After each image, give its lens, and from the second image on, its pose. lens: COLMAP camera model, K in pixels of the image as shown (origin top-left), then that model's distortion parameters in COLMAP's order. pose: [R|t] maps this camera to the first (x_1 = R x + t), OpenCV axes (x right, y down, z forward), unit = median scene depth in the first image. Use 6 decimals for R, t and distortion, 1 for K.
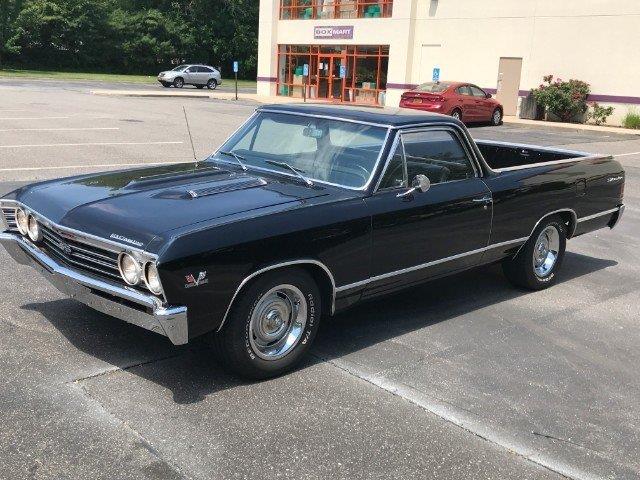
lens RADIAL K [[734.1, 0, 320.0], [0, 734.1, 240.0], [0, 0, 1]] dist [0.105272, -0.304510]
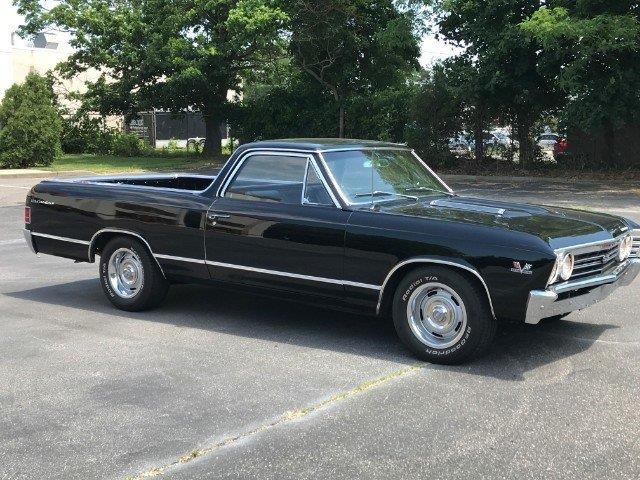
lens RADIAL K [[842.3, 0, 320.0], [0, 842.3, 240.0], [0, 0, 1]] dist [0.022738, -0.013738]
pose [[-0.142750, -0.177878, 0.973644, -1.103088], [0.198710, 0.958538, 0.204252, -0.268010], [-0.969607, 0.222630, -0.101485, 1.088066]]
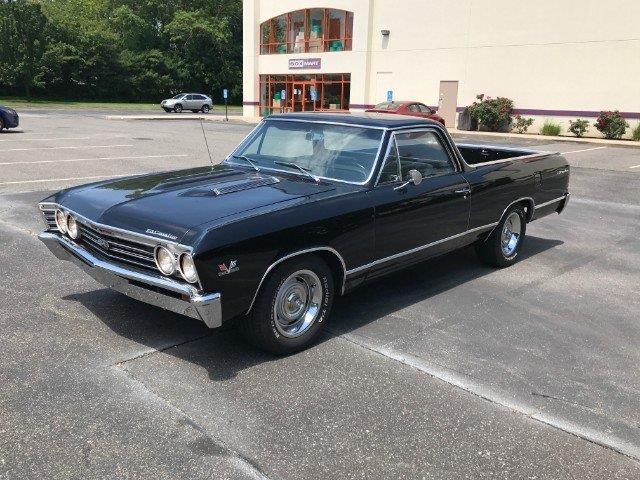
lens RADIAL K [[588.7, 0, 320.0], [0, 588.7, 240.0], [0, 0, 1]] dist [0.065149, -0.150784]
pose [[0.998592, -0.032818, 0.041681, -0.039854], [0.032324, 0.999400, 0.012461, 0.003196], [-0.042065, -0.011096, 0.999053, 0.070372]]
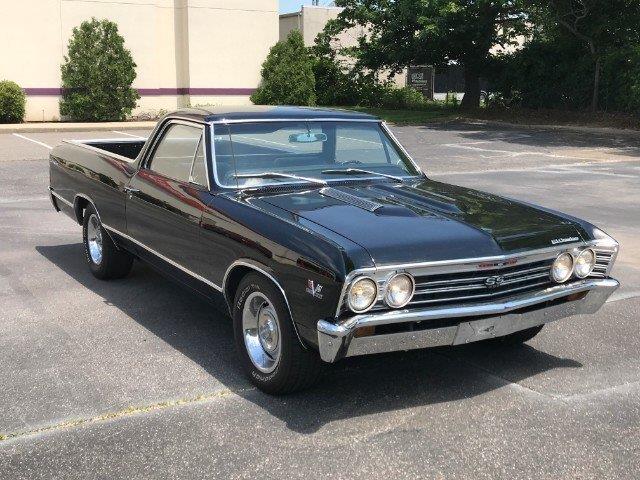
lens RADIAL K [[771.9, 0, 321.8], [0, 771.9, 260.5], [0, 0, 1]] dist [0.163177, -0.599723]
pose [[0.228835, -0.266076, 0.936396, -0.861324], [0.209579, 0.952829, 0.219529, -0.178573], [-0.950637, 0.146013, 0.273805, 0.646512]]
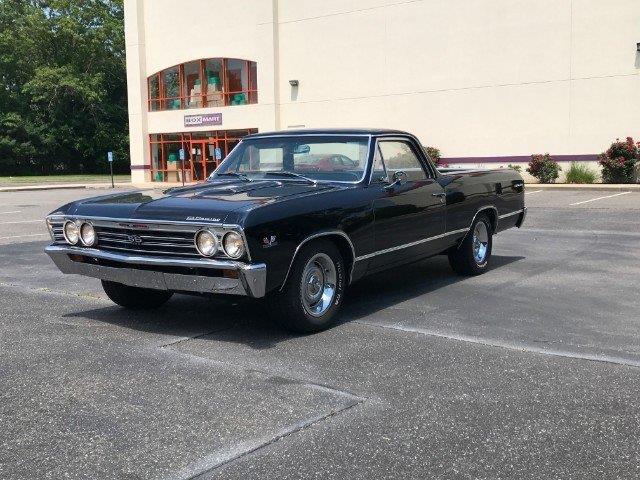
lens RADIAL K [[707.8, 0, 320.0], [0, 707.8, 240.0], [0, 0, 1]] dist [0.109922, -0.352895]
pose [[0.977133, -0.085027, 0.194887, -0.190907], [0.107061, 0.988645, -0.105448, 0.111391], [-0.183708, 0.123901, 0.975141, -0.107055]]
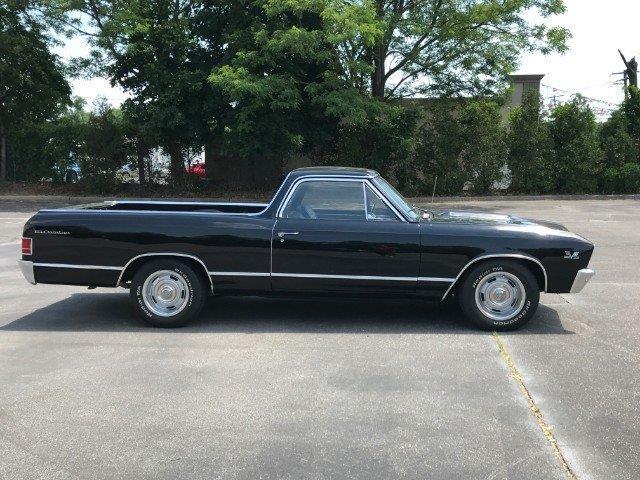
lens RADIAL K [[707.8, 0, 320.0], [0, 707.8, 240.0], [0, 0, 1]] dist [0.109922, -0.352895]
pose [[-0.635303, -0.136464, 0.760110, -0.864803], [0.128431, 0.951887, 0.278237, -0.380879], [-0.761509, 0.274386, -0.587211, 1.680443]]
